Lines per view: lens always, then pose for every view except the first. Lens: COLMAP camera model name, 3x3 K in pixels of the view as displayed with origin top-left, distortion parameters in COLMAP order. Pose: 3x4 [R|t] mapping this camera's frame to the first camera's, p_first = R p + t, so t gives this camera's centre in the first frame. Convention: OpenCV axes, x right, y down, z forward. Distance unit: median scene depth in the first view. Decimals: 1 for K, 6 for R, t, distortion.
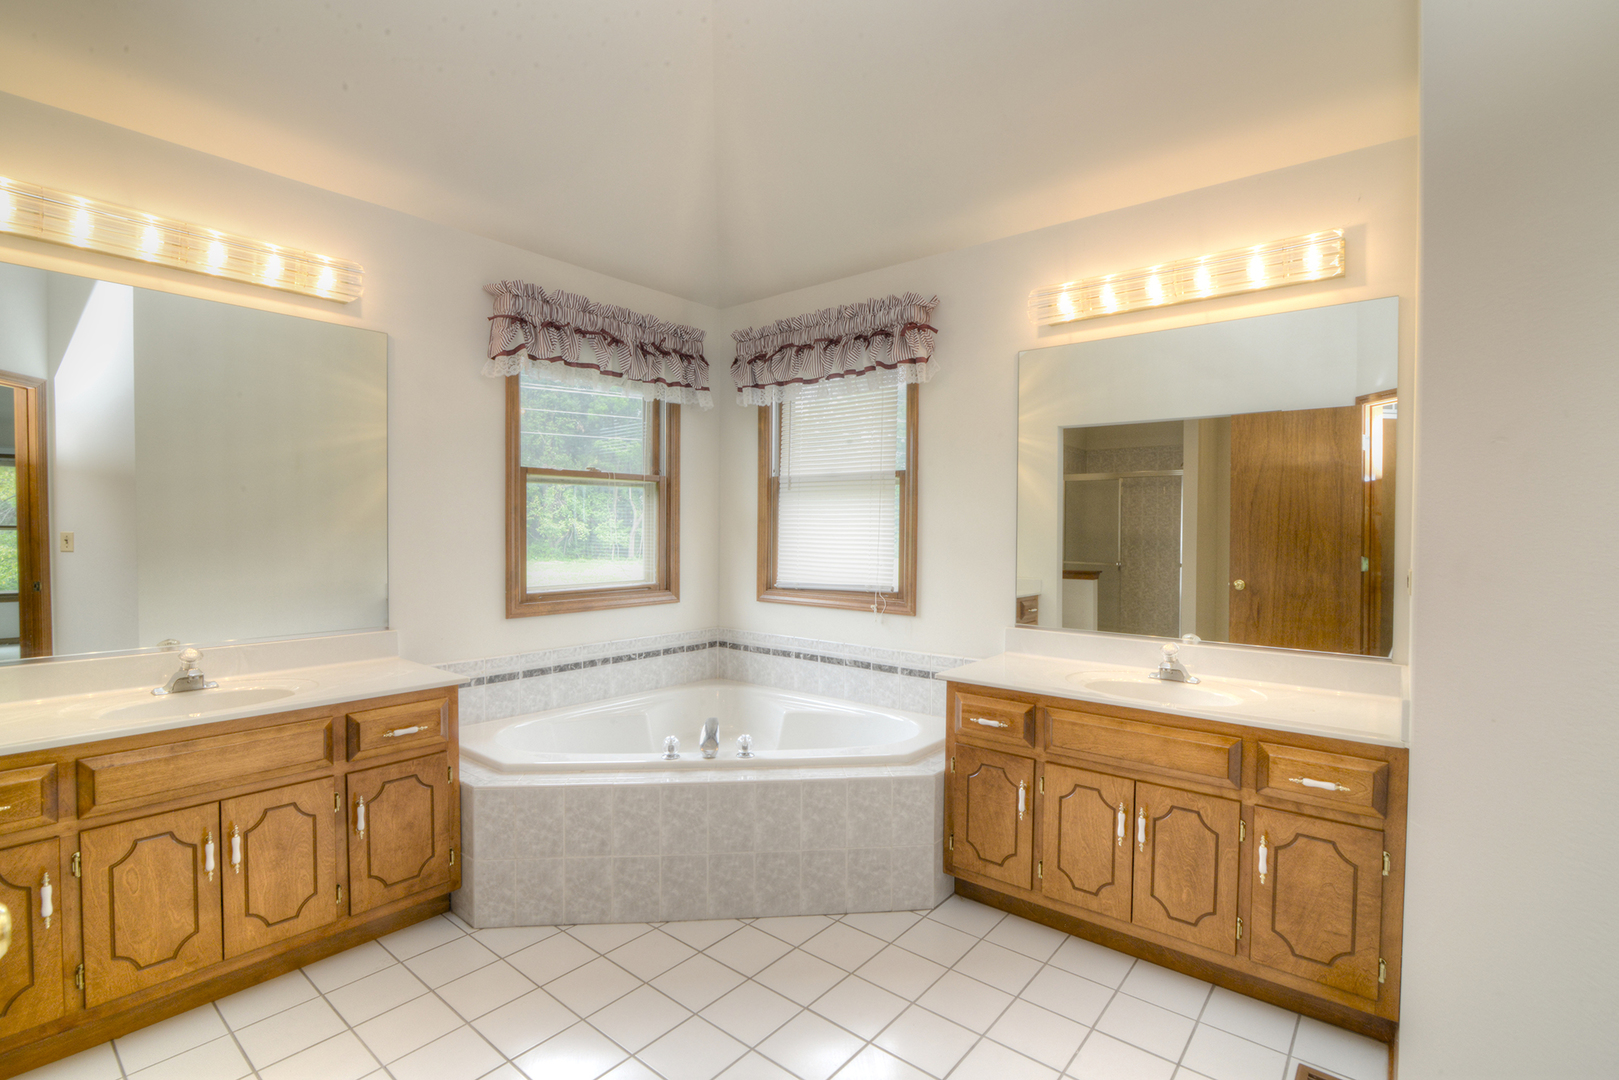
lens RADIAL K [[744.9, 0, 803.4], [0, 744.9, 539.5], [0, 0, 1]] dist [-0.020004, 0.001007]
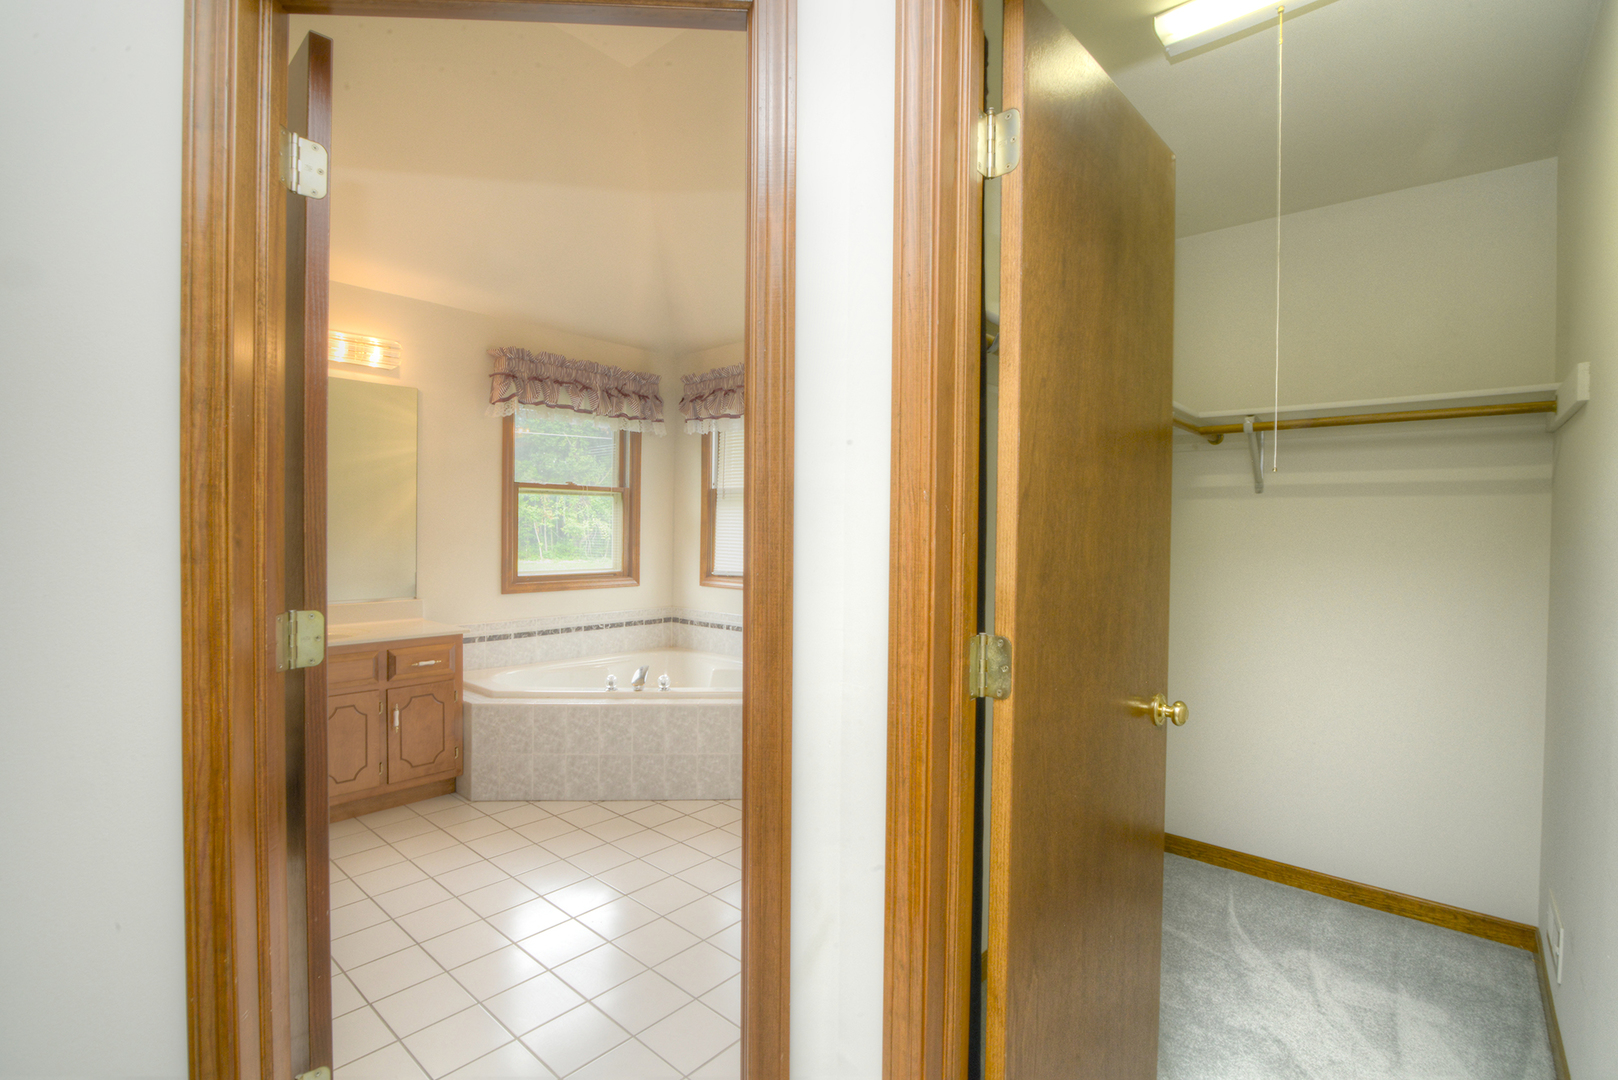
lens RADIAL K [[744.4, 0, 802.9], [0, 744.4, 539.5], [0, 0, 1]] dist [-0.020004, 0.001007]
pose [[0.999327, 0.006643, -0.036066, 0.194738], [-0.006793, 0.999969, -0.004026, 0.008467], [0.036038, 0.004268, 0.999341, -0.331387]]
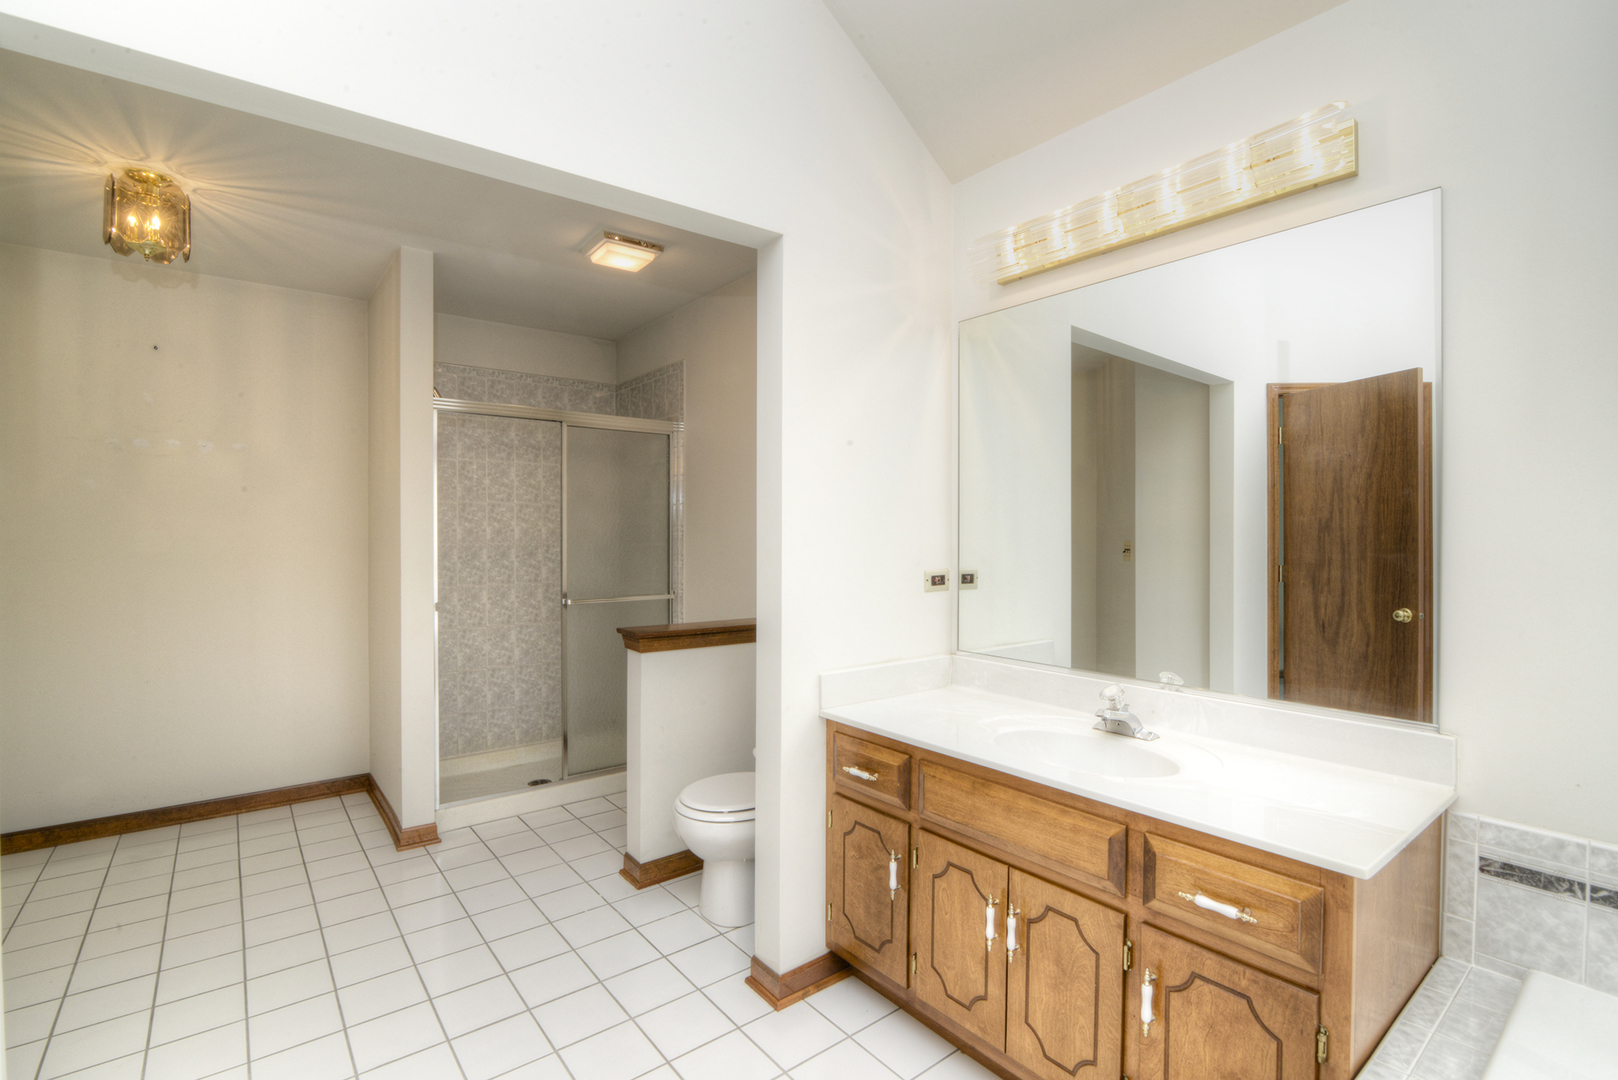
lens RADIAL K [[744.4, 0, 802.9], [0, 744.4, 539.5], [0, 0, 1]] dist [-0.020004, 0.001007]
pose [[-0.212351, 0.000124, -0.977193, 0.054902], [-0.019751, 0.999795, 0.004419, -0.011385], [0.976994, 0.020239, -0.212305, 0.581667]]
